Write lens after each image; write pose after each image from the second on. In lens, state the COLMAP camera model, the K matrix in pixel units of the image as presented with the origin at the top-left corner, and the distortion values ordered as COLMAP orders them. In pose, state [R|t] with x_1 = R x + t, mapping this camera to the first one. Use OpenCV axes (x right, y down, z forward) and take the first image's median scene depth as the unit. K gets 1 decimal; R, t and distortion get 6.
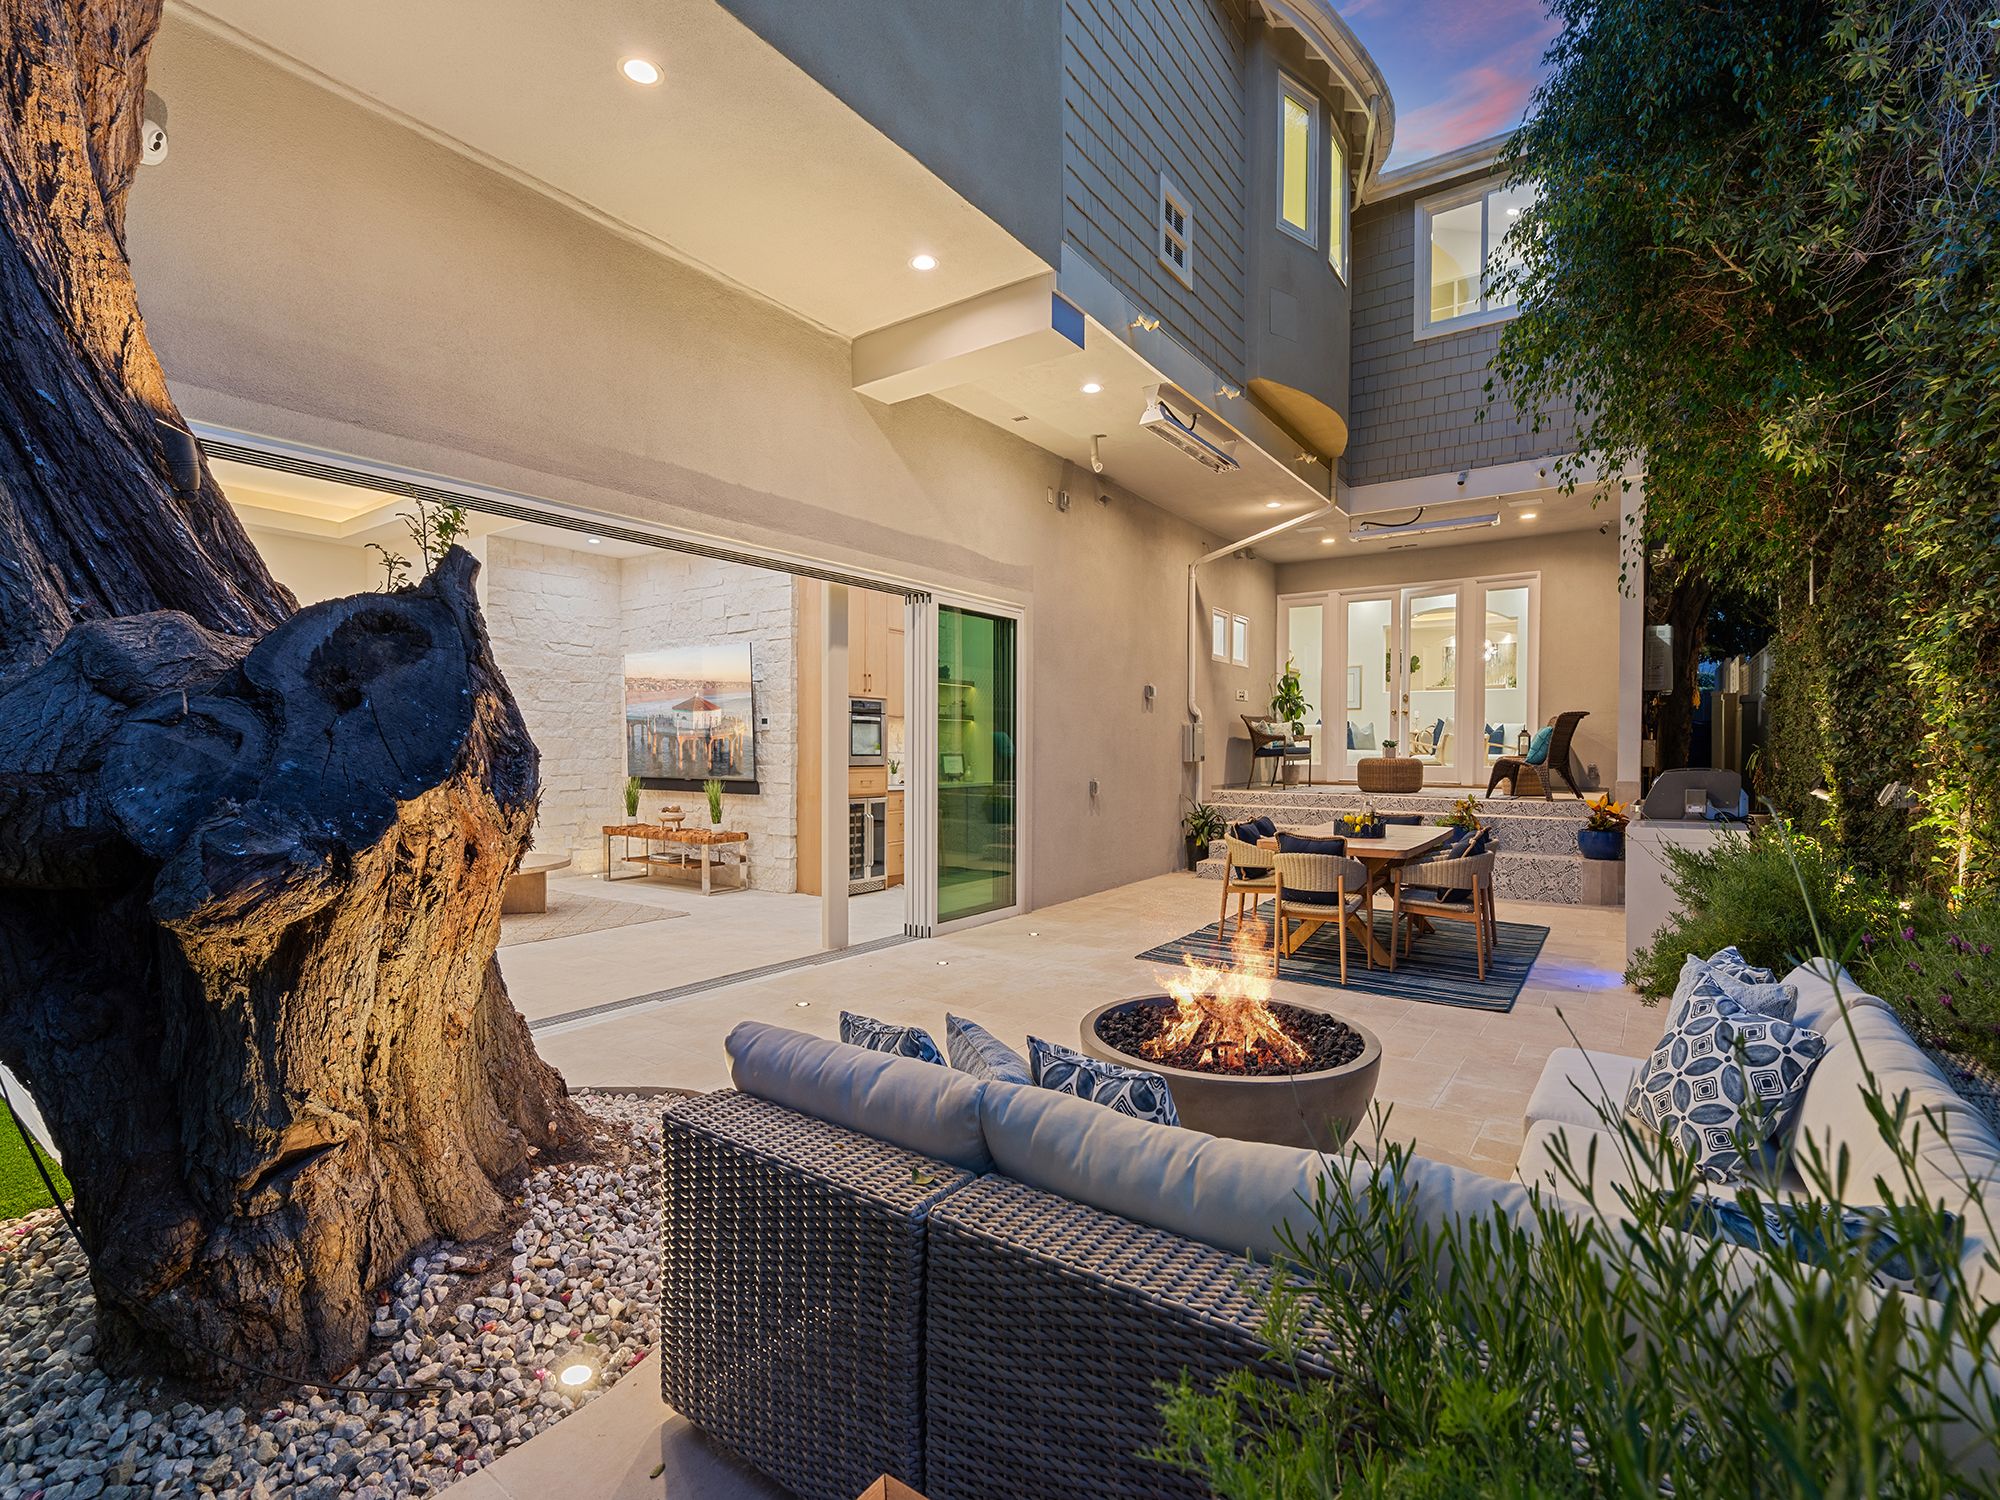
lens RADIAL K [[912.6, 0, 1001.0], [0, 912.6, 755.3], [0, 0, 1]] dist [-0.002117, 0.000912]
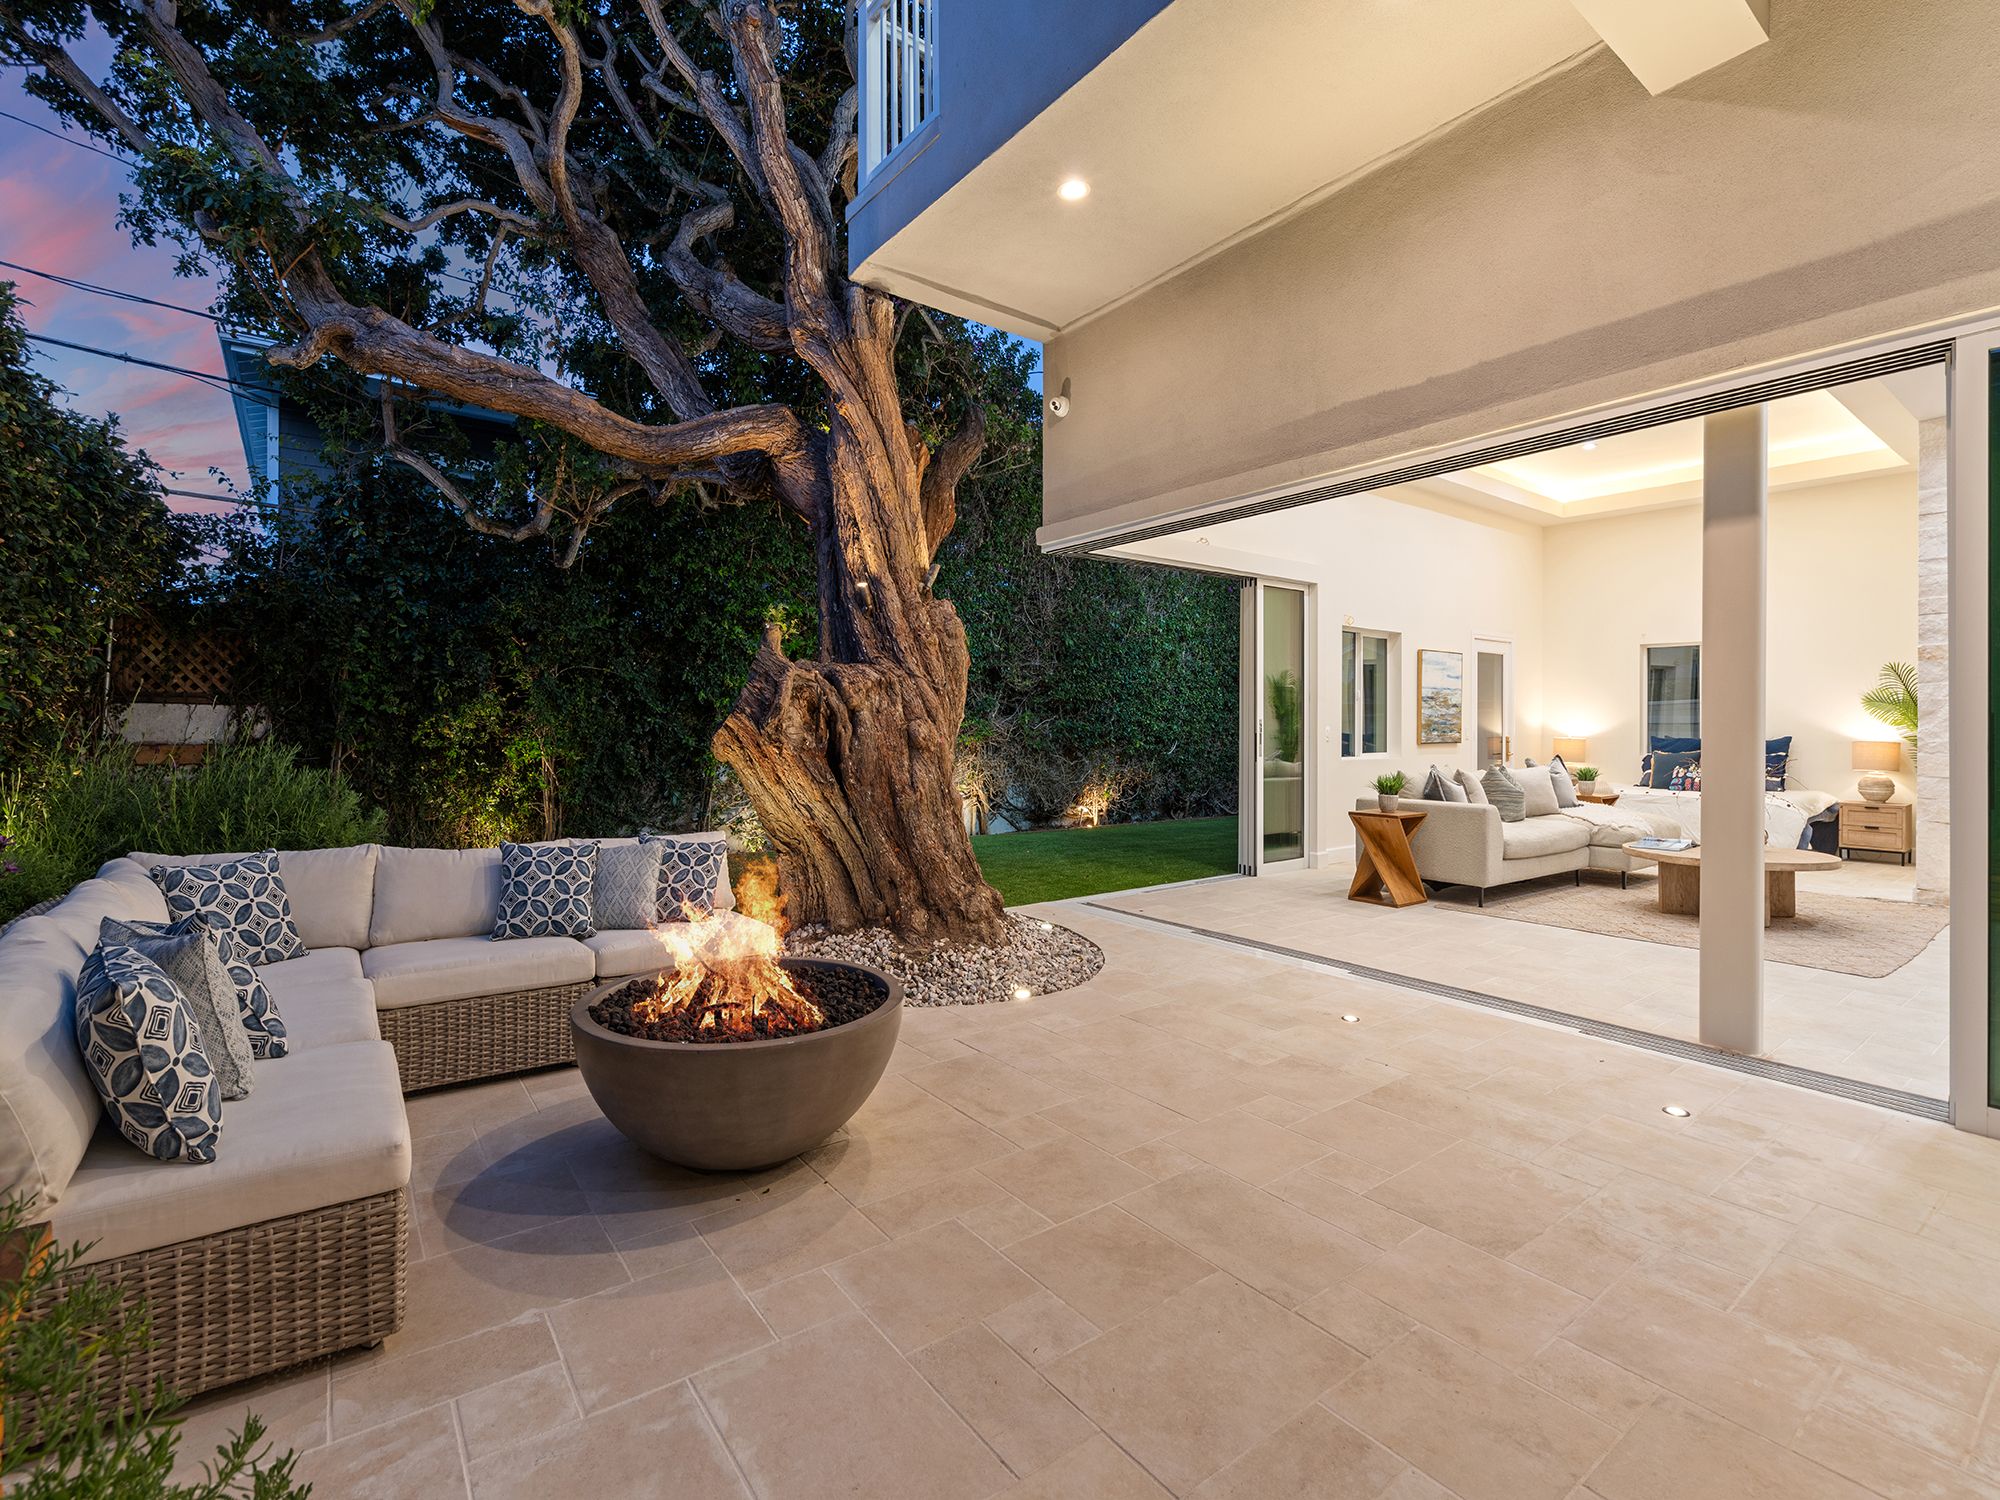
lens RADIAL K [[912.6, 0, 994.1], [0, 912.6, 723.7], [0, 0, 1]] dist [-0.002117, 0.000912]
pose [[-0.301363, -0.005012, -0.953496, 0.422989], [-0.010864, 0.999939, -0.001822, 0.011322], [0.953448, 0.009810, -0.301399, 0.612654]]
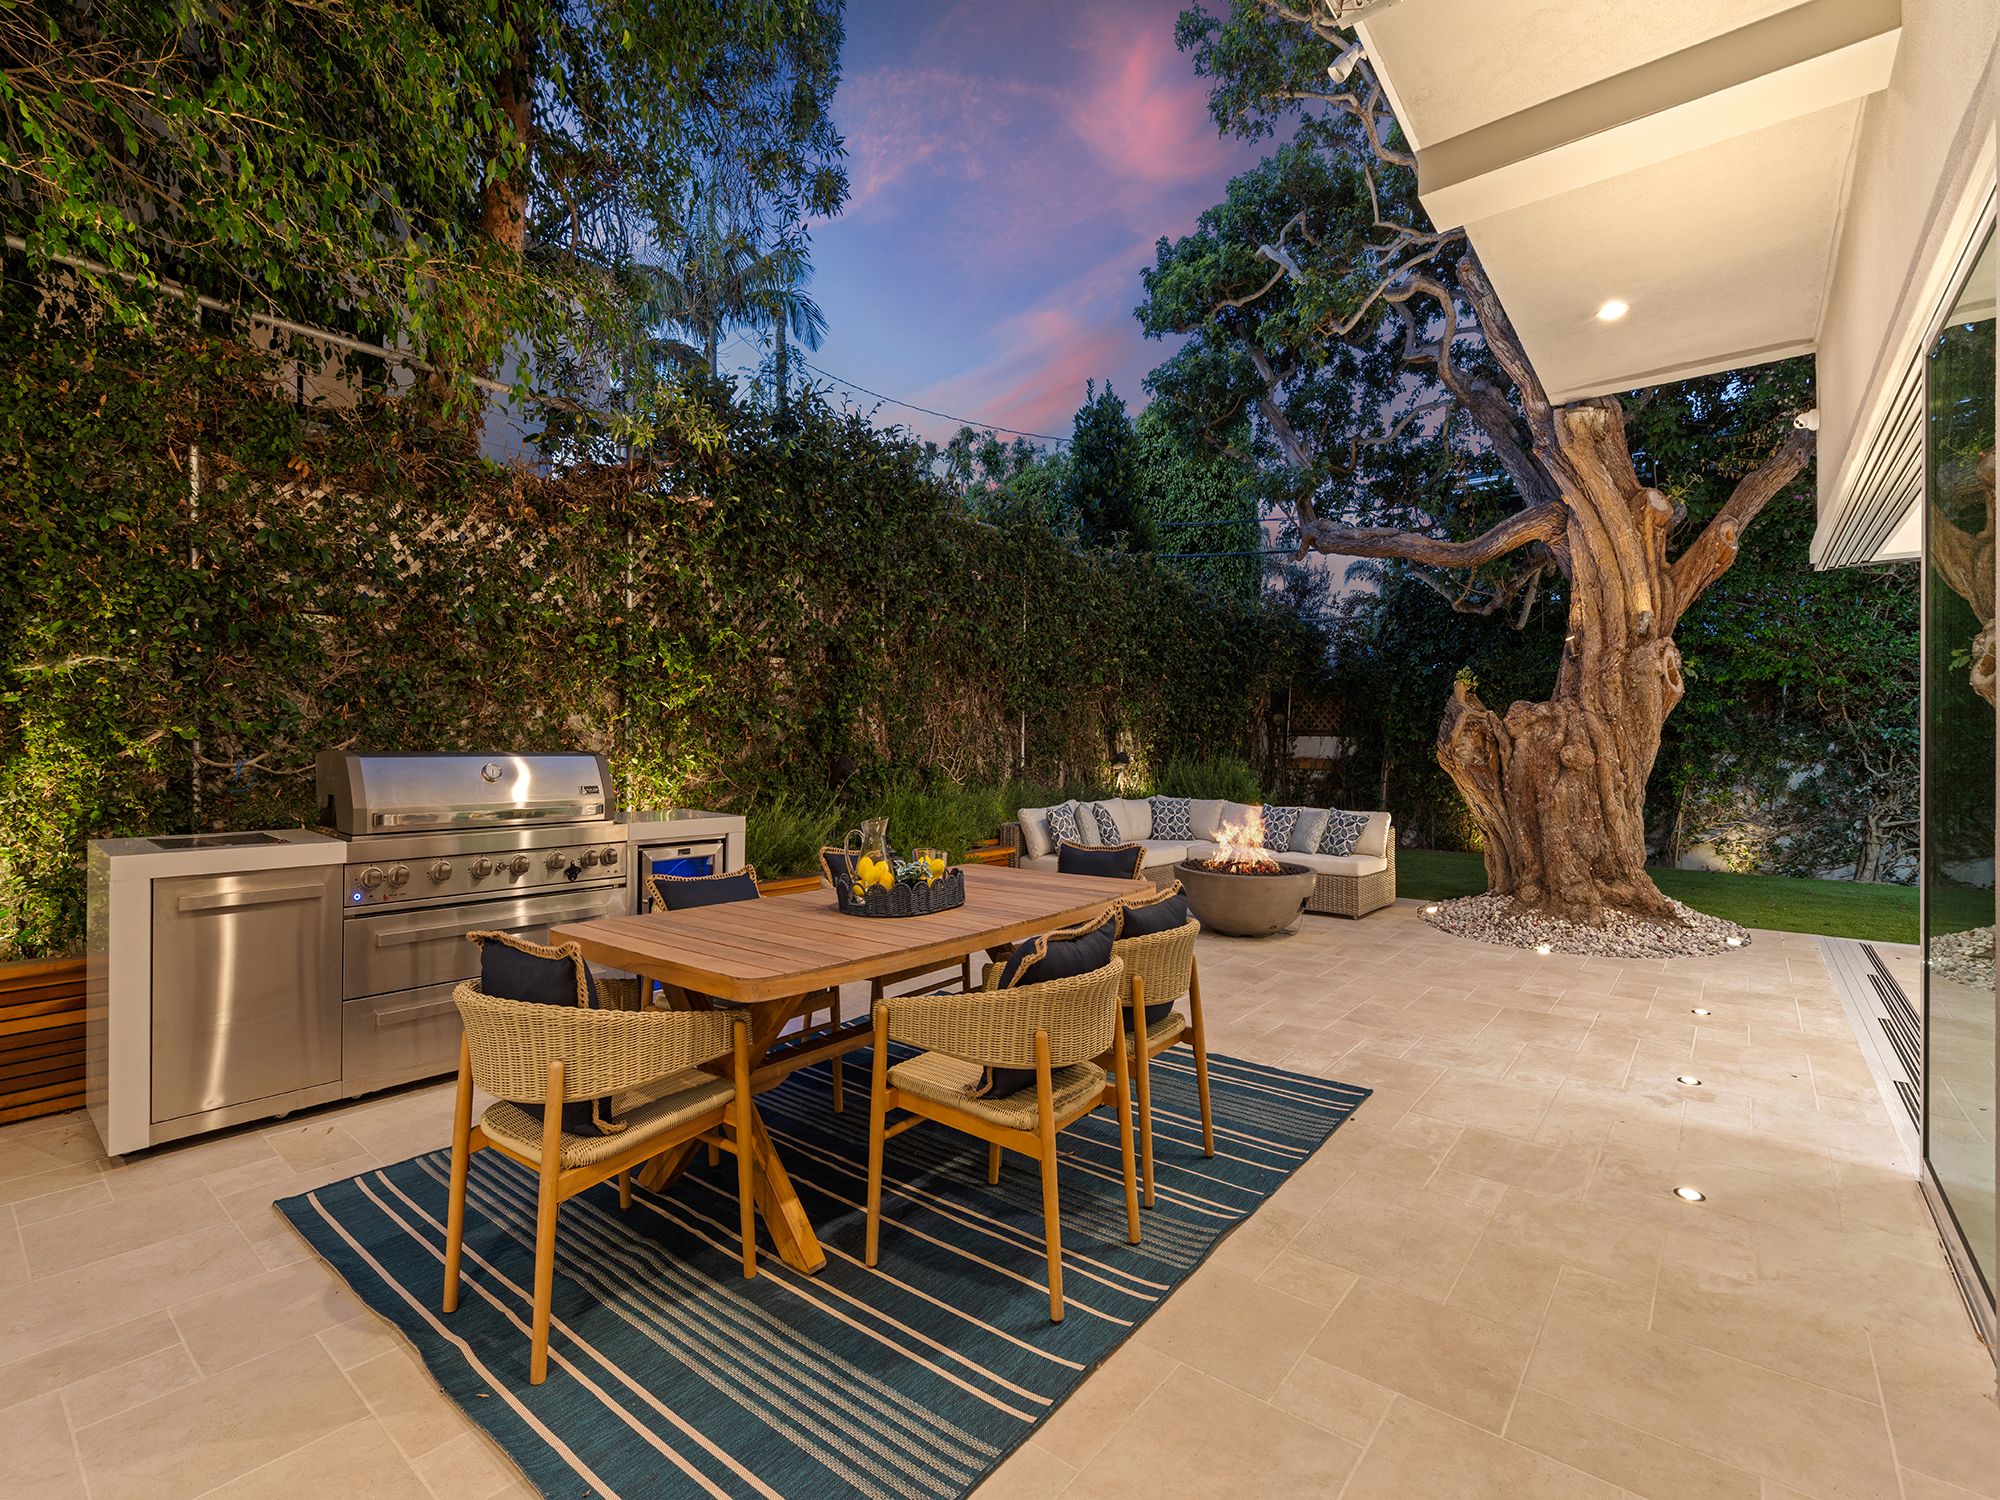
lens RADIAL K [[912.6, 0, 994.1], [0, 912.6, 746.9], [0, 0, 1]] dist [-0.002117, 0.000912]
pose [[-0.997921, -0.003750, 0.064342, 0.277551], [-0.003072, 0.999939, 0.010634, 0.001836], [-0.064378, 0.010414, -0.997871, 1.268949]]
